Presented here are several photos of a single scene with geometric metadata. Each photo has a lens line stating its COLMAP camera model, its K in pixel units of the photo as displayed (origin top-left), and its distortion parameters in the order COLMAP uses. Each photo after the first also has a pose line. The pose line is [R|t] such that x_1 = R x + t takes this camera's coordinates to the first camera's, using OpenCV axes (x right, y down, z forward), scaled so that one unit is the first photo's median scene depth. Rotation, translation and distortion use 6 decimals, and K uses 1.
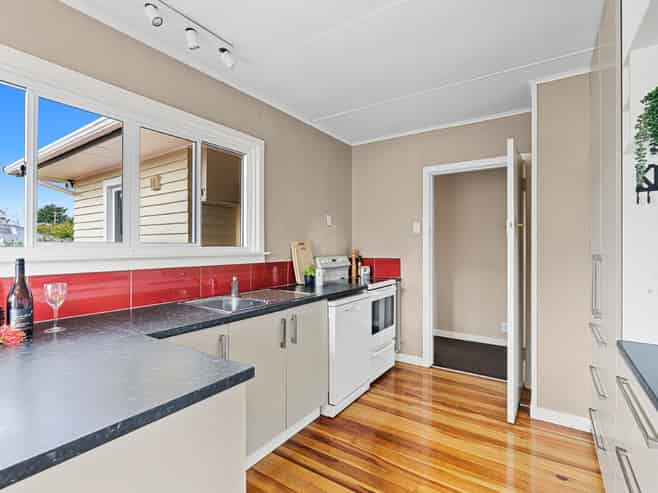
lens RADIAL K [[326.2, 0, 326.2], [0, 326.2, 245.1], [0, 0, 1]] dist [0.004181, 0.000768]
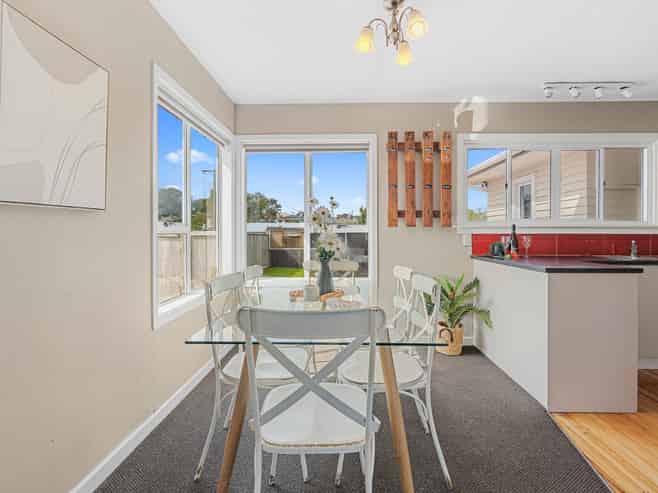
lens RADIAL K [[326.2, 0, 336.5], [0, 326.2, 231.4], [0, 0, 1]] dist [0.004181, 0.000768]
pose [[0.525388, -0.003562, -0.850855, 0.257905], [0.000492, 0.999992, -0.003882, 0.062422], [0.850862, 0.001621, 0.525386, -0.867077]]
